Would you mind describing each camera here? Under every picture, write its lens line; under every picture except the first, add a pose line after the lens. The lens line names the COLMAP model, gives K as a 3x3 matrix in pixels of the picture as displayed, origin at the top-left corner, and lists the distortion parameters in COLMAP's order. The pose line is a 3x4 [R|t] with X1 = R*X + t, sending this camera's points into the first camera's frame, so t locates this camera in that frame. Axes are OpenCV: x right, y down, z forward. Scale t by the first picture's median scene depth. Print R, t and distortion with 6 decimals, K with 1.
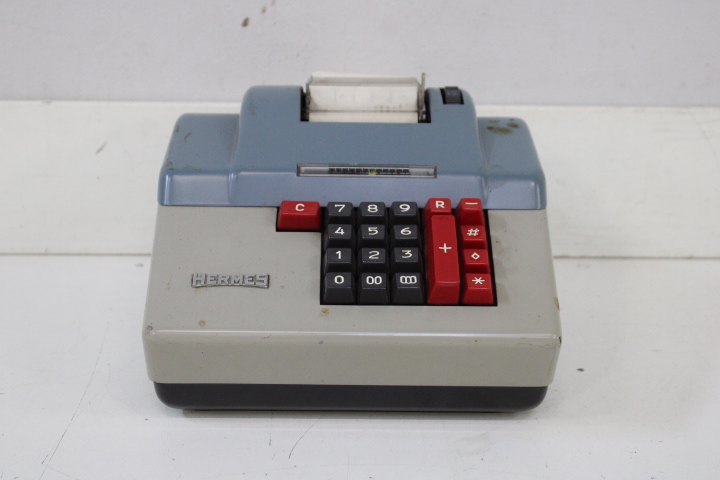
lens RADIAL K [[1262.8, 0, 361.9], [0, 1262.8, 238.1], [0, 0, 1]] dist [-0.017372, 0.000000]
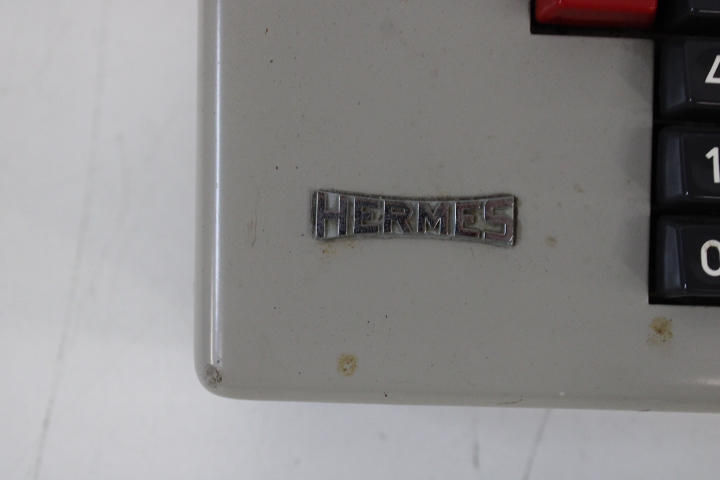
lens RADIAL K [[1167.4, 0, 362.7], [0, 1167.4, 244.8], [0, 0, 1]] dist [-0.018809, 0.000000]
pose [[0.999230, 0.037006, -0.013061, -0.099439], [-0.017742, 0.722857, 0.690769, -0.174785], [0.035003, -0.690006, 0.722957, 0.642201]]
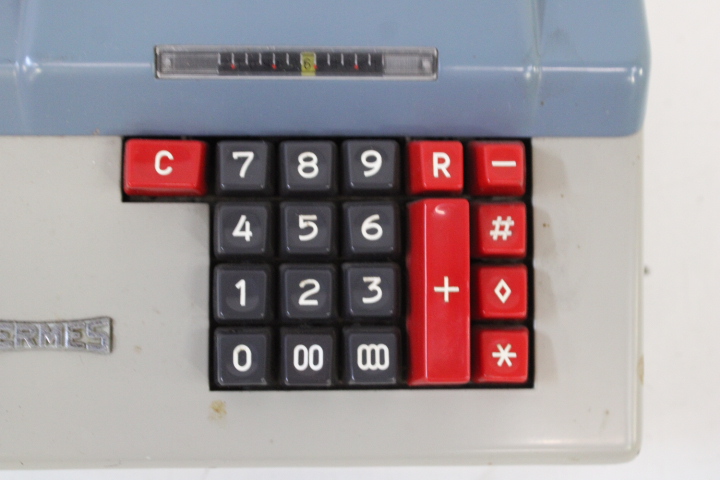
lens RADIAL K [[1167.4, 0, 351.5], [0, 1167.4, 259.0], [0, 0, 1]] dist [-0.018809, 0.000000]
pose [[0.999602, 0.004427, 0.027866, 0.011812], [-0.021628, 0.754472, 0.655976, -0.273621], [-0.018120, -0.656317, 0.754267, 0.561815]]
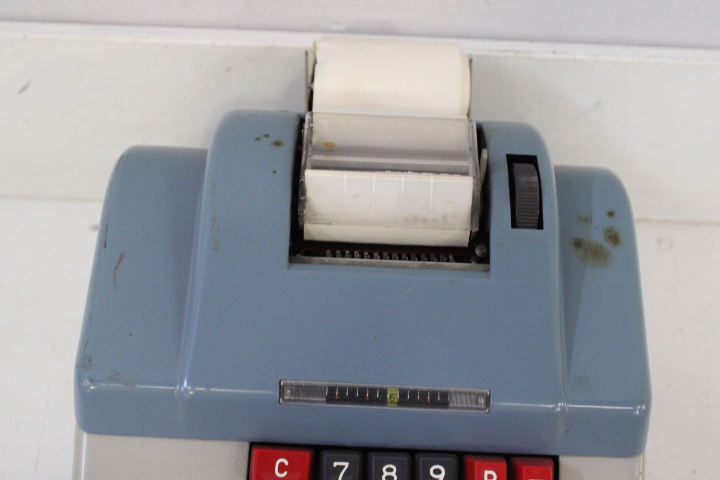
lens RADIAL K [[1057.6, 0, 357.7], [0, 1057.6, 237.3], [0, 0, 1]] dist [-0.042456, 0.000000]
pose [[0.998688, 0.050023, -0.010927, -0.007768], [-0.035794, 0.834658, 0.549604, -0.395002], [0.036614, -0.548492, 0.835354, 0.541664]]
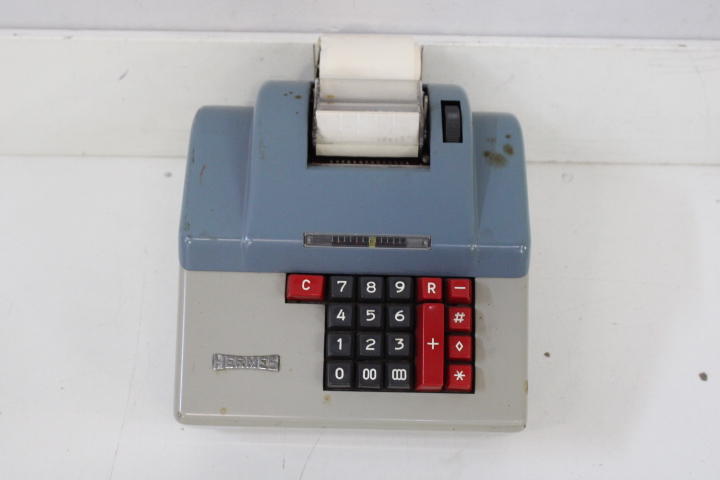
lens RADIAL K [[1093.5, 0, 361.2], [0, 1093.5, 240.8], [0, 0, 1]] dist [-0.035400, 0.000000]
pose [[0.999596, 0.025205, -0.013135, 0.010280], [-0.014795, 0.856028, 0.516718, -0.504675], [0.024268, -0.516315, 0.856055, 0.174250]]
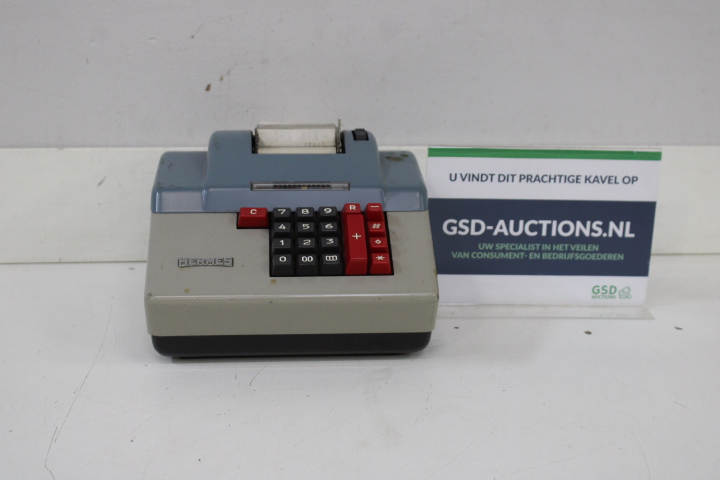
lens RADIAL K [[1093.5, 0, 361.3], [0, 1093.5, 239.1], [0, 0, 1]] dist [-0.035400, 0.000000]
pose [[0.997838, -0.020571, 0.062417, -0.005239], [0.023742, 0.998442, -0.050497, 0.063859], [-0.061281, 0.051870, 0.996772, -0.200683]]
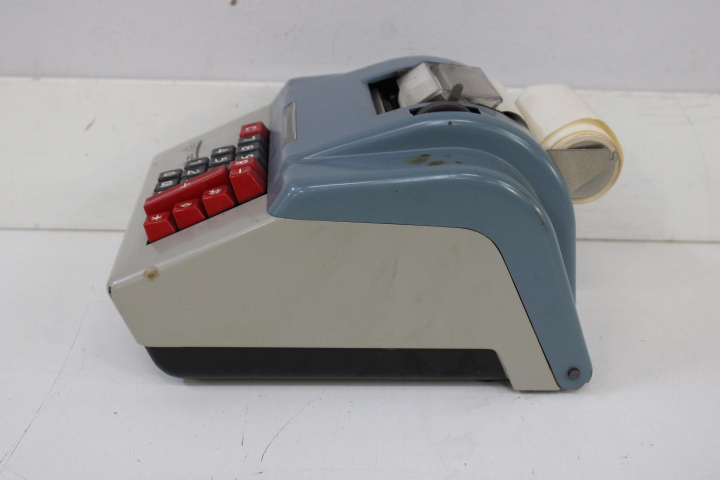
lens RADIAL K [[1057.6, 0, 360.5], [0, 1057.6, 238.2], [0, 0, 1]] dist [-0.042456, 0.000000]
pose [[0.999903, 0.013923, 0.000035, 0.012211], [-0.013912, 0.999078, 0.040621, -0.021478], [0.000531, -0.040617, 0.999175, 0.183911]]
